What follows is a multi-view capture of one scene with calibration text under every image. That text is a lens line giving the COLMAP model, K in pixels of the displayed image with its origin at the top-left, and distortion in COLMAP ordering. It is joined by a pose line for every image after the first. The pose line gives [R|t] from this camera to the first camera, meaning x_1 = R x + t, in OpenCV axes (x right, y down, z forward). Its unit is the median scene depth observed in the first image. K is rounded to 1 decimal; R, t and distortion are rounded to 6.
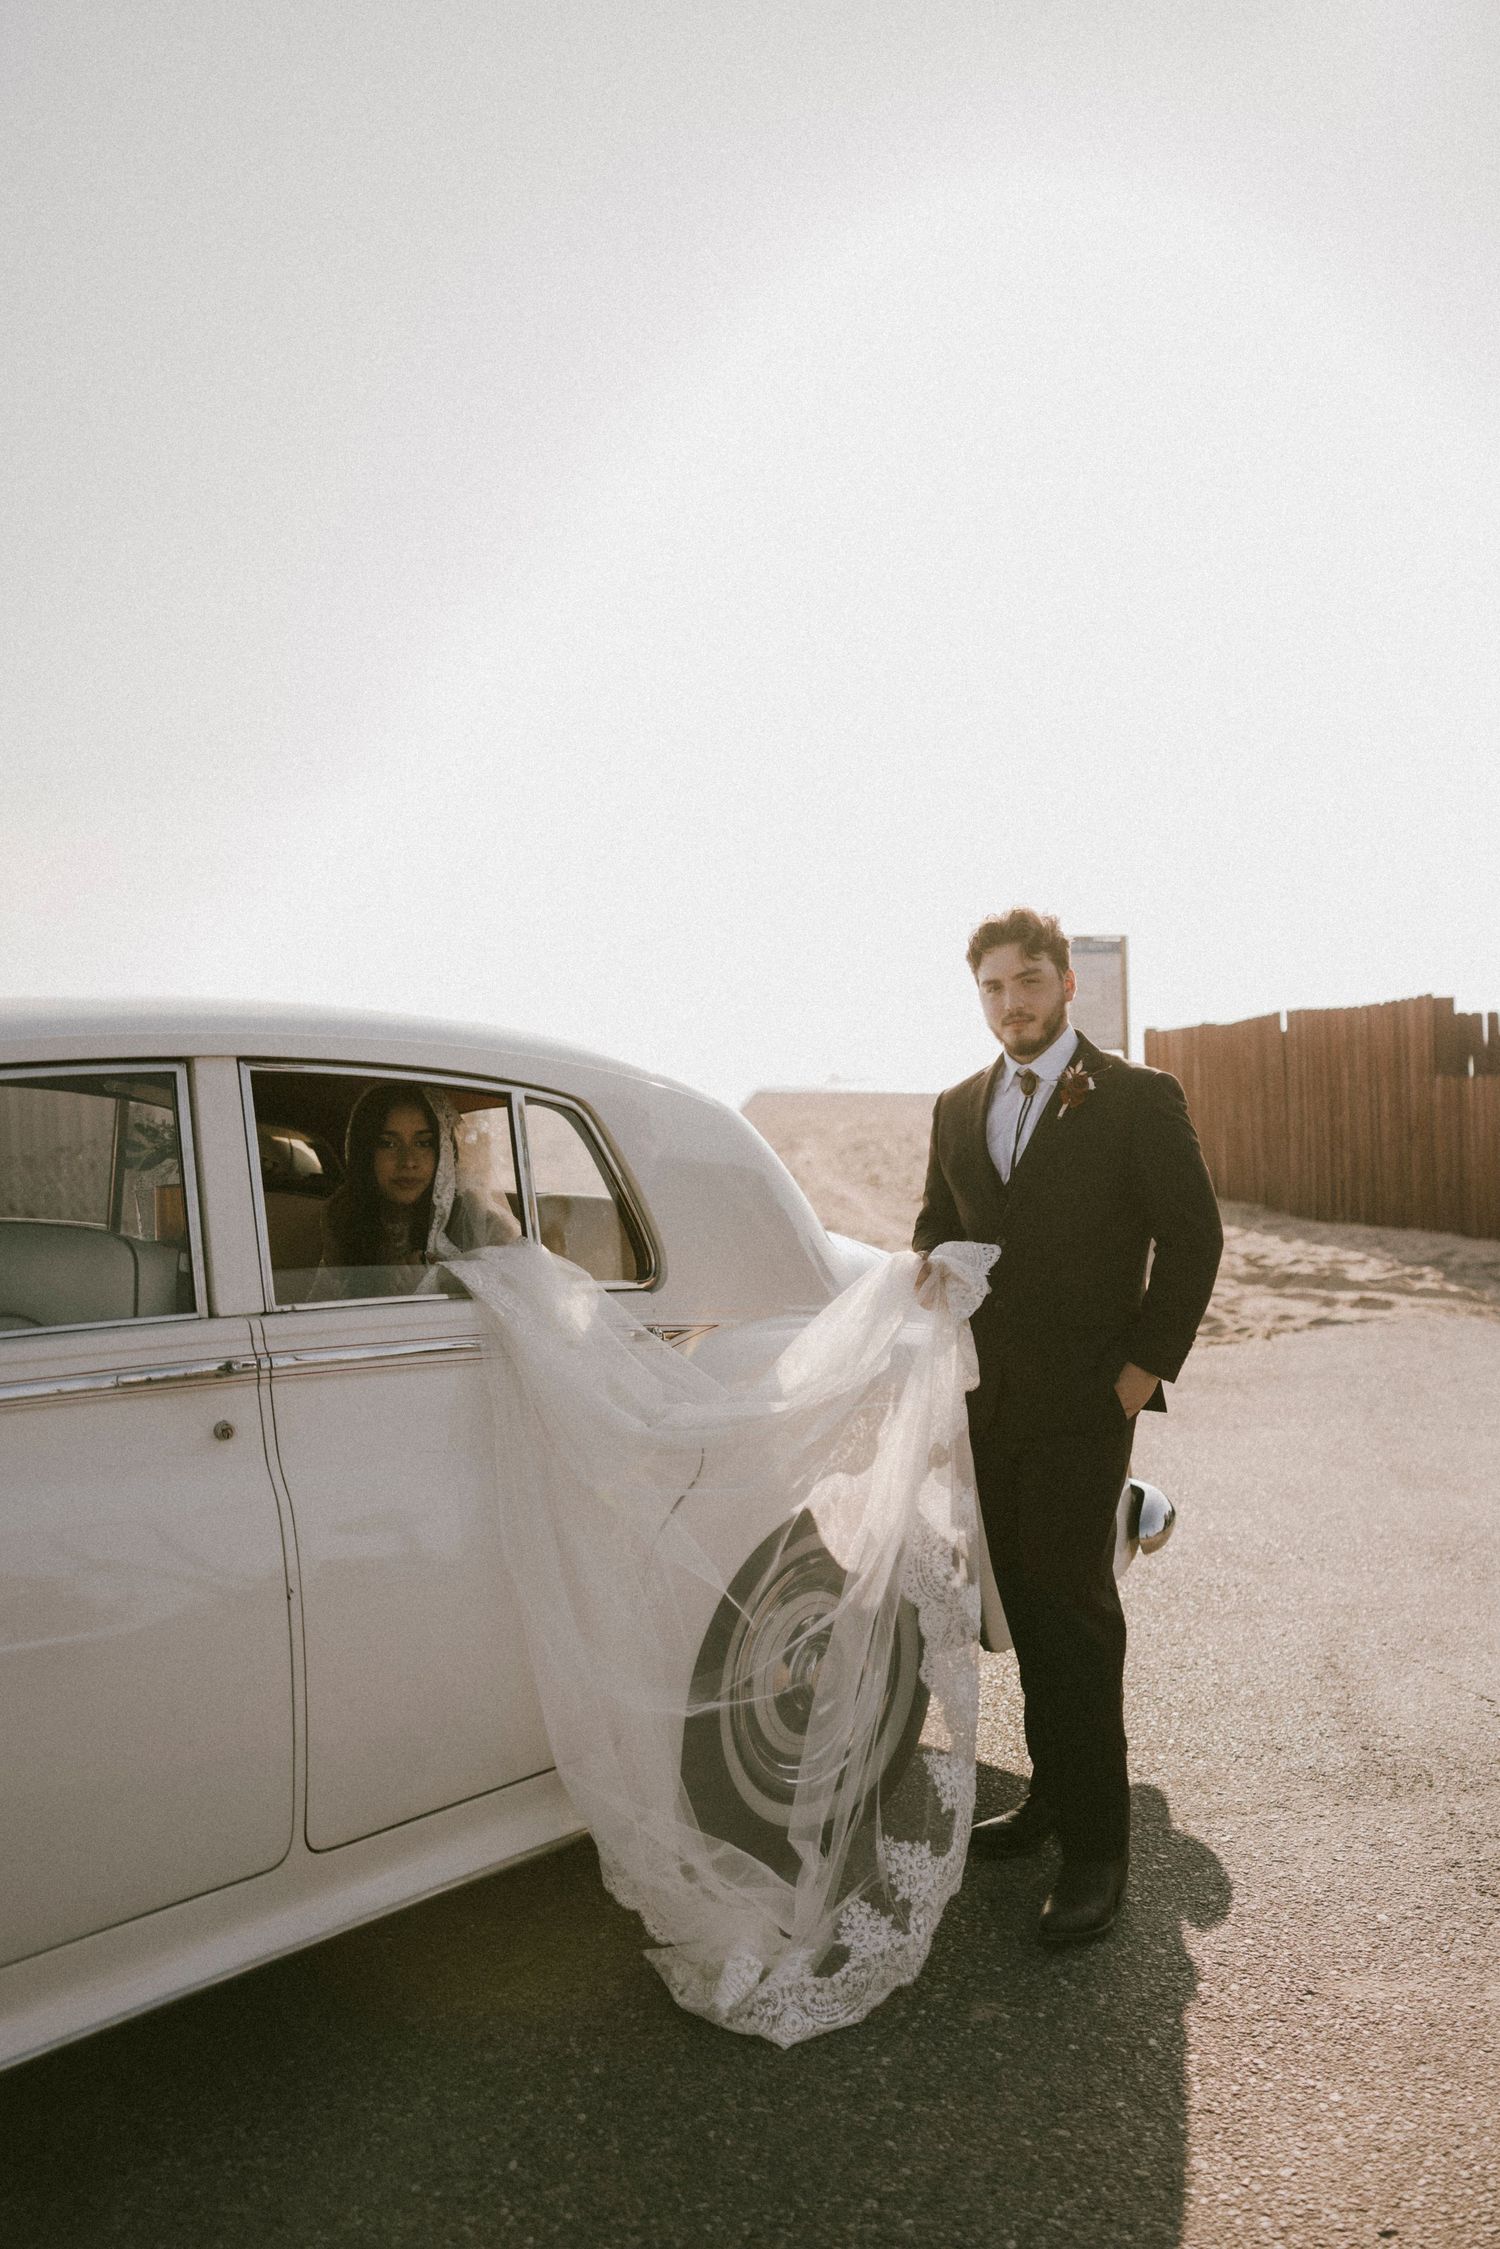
lens RADIAL K [[1824.5, 0, 764.5], [0, 1824.5, 1123.1], [0, 0, 1]] dist [0.003396, -0.000844]
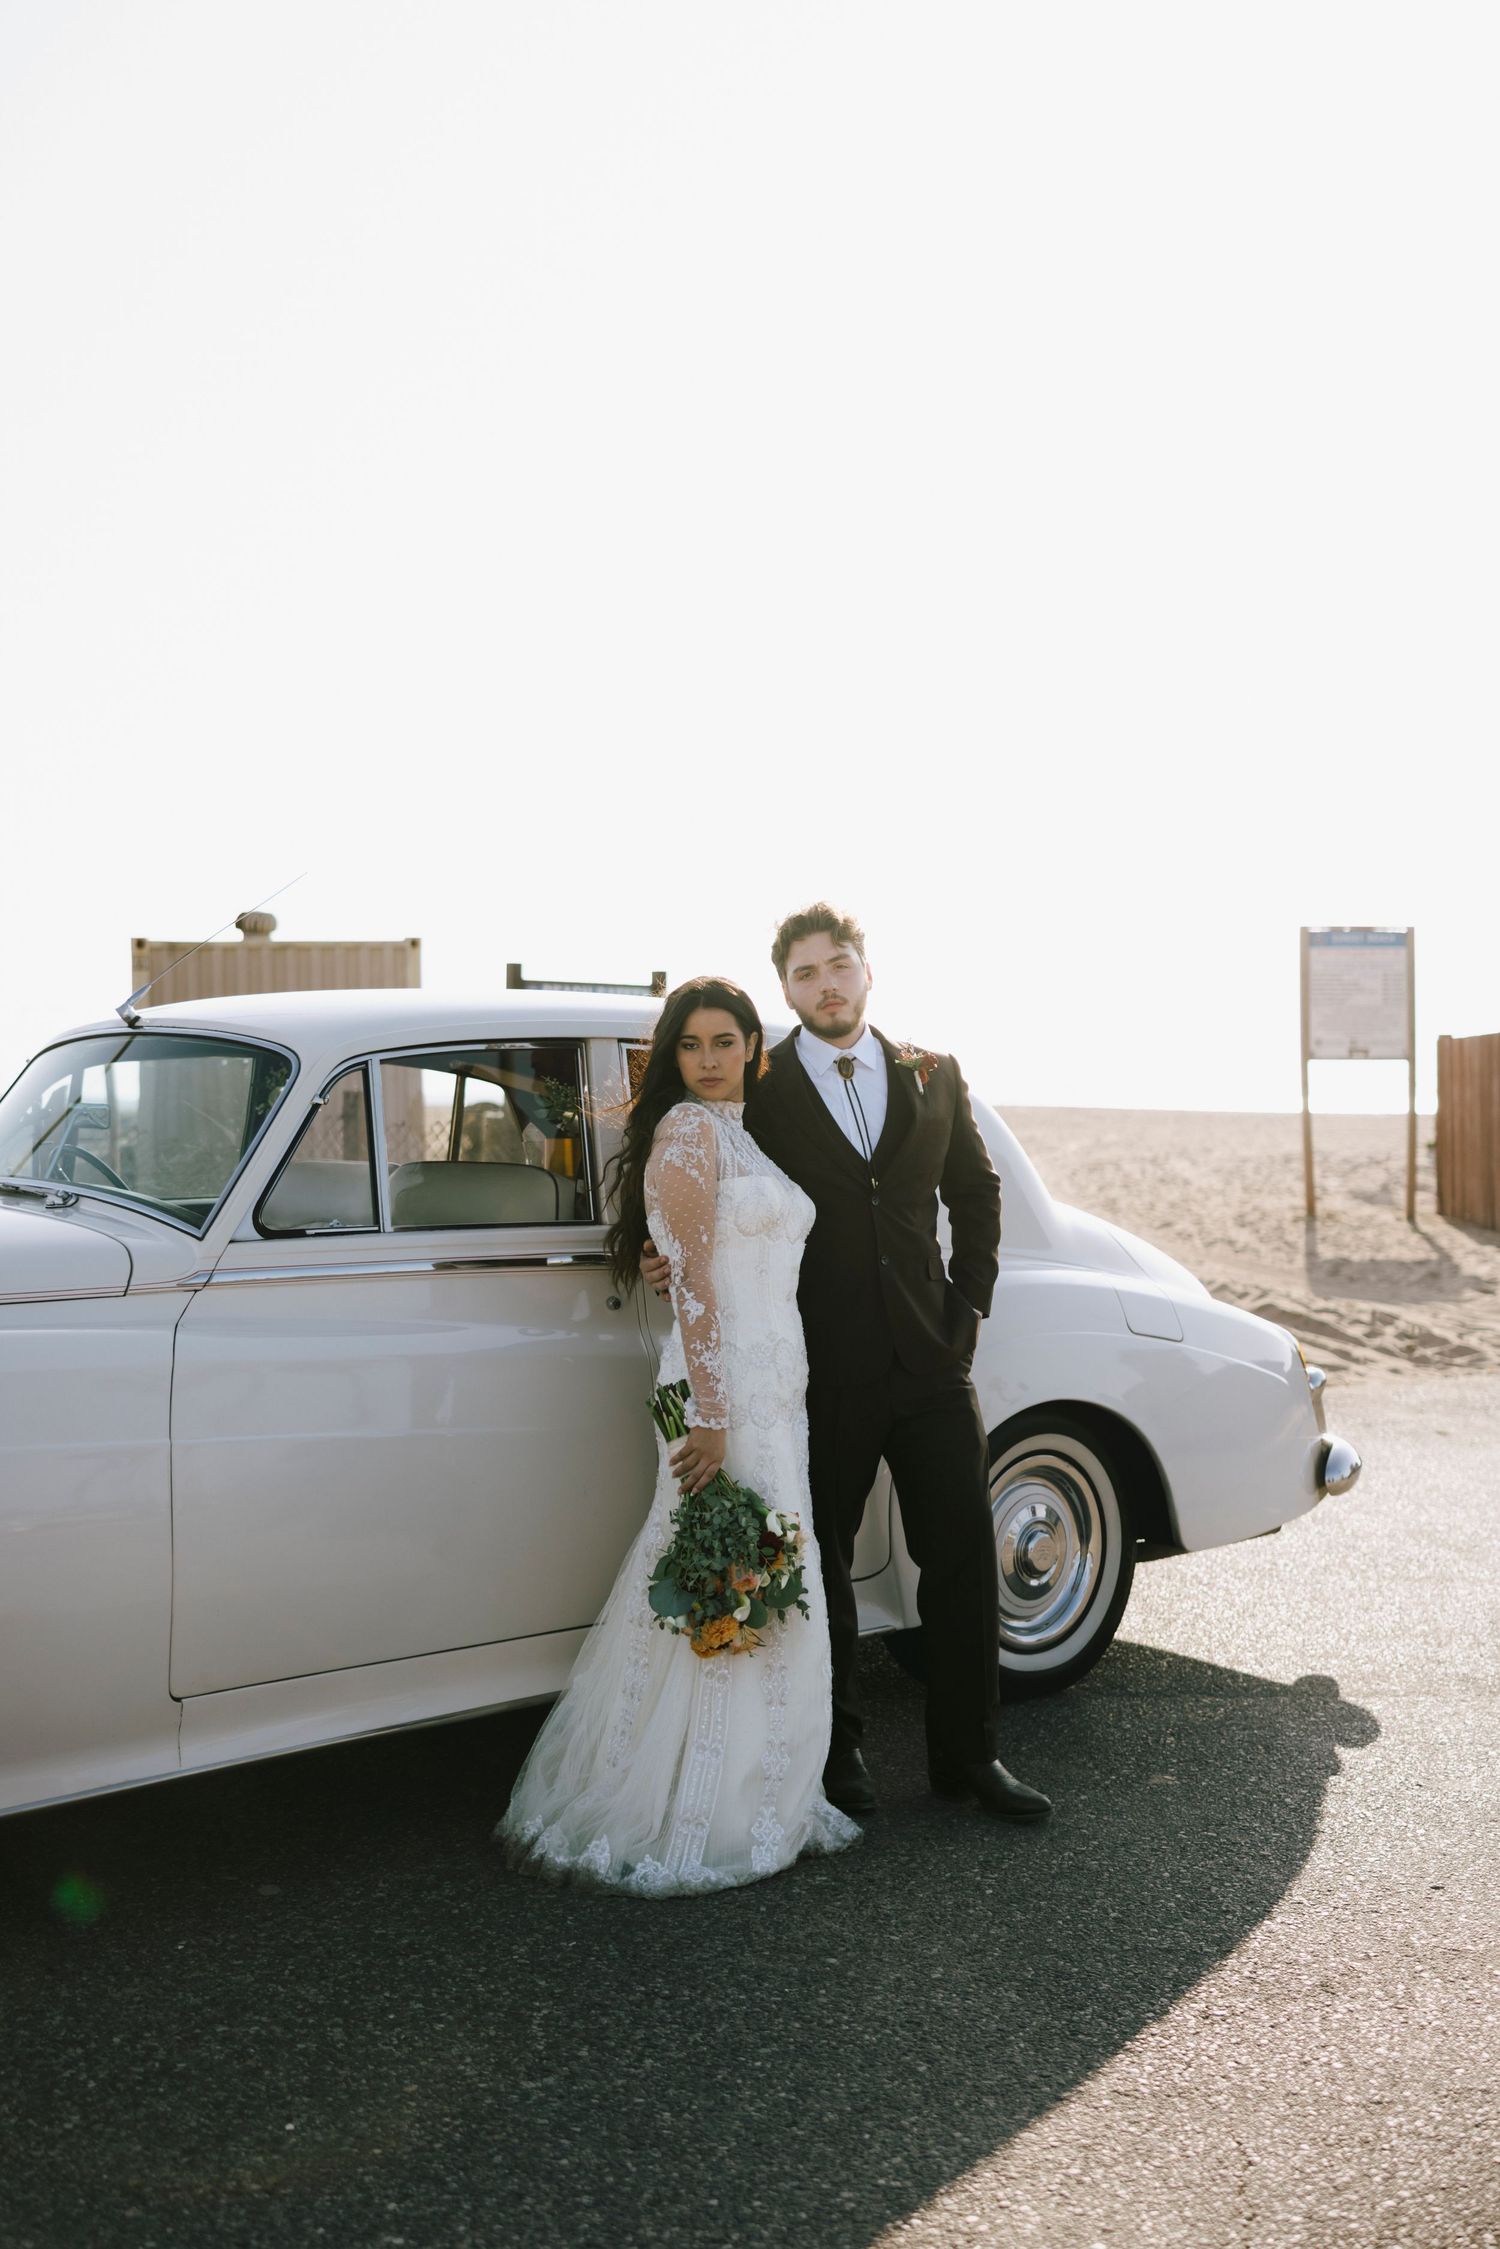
lens RADIAL K [[2222.0, 0, 755.1], [0, 2222.0, 1109.9], [0, 0, 1]] dist [0.017891, 0.000000]
pose [[0.994596, 0.022857, -0.101275, -0.008106], [-0.024228, 0.999630, -0.012329, 0.015337], [0.100955, 0.014716, 0.994782, -0.280884]]
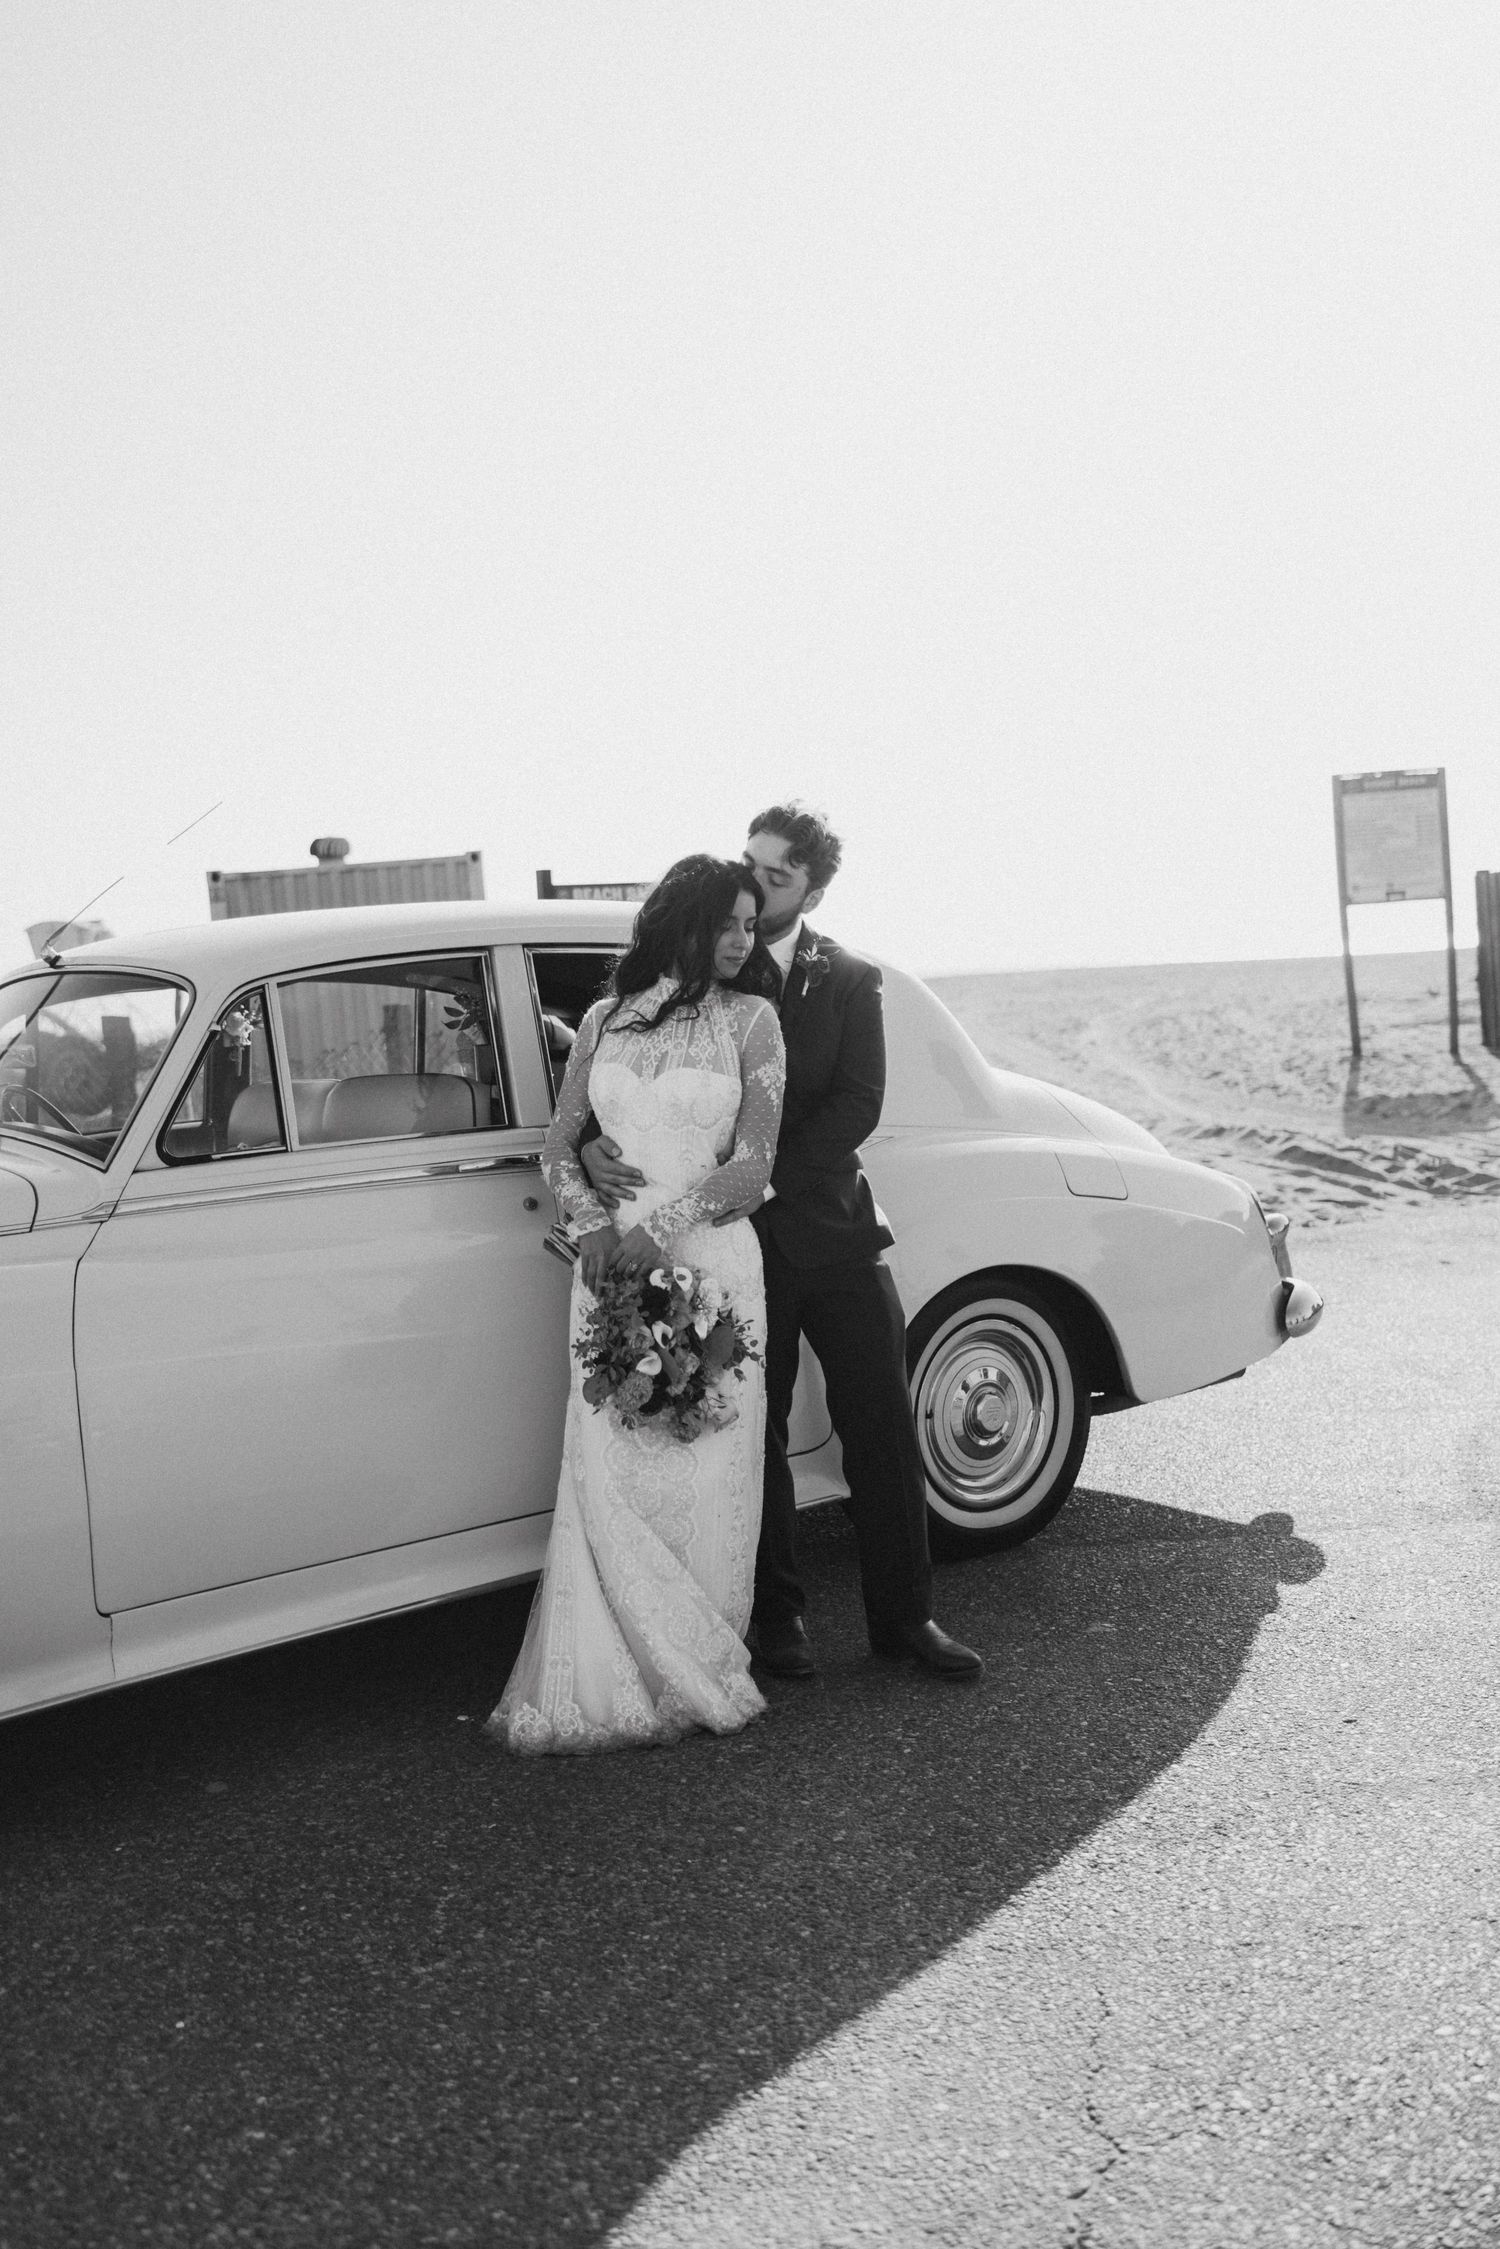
lens RADIAL K [[2099.8, 0, 760.8], [0, 2099.8, 1147.6], [0, 0, 1]] dist [0.012810, 0.000000]
pose [[0.988680, -0.037326, -0.145319, 0.050527], [0.046570, 0.997067, 0.060733, 0.012830], [0.142626, -0.066813, 0.987519, -0.244169]]
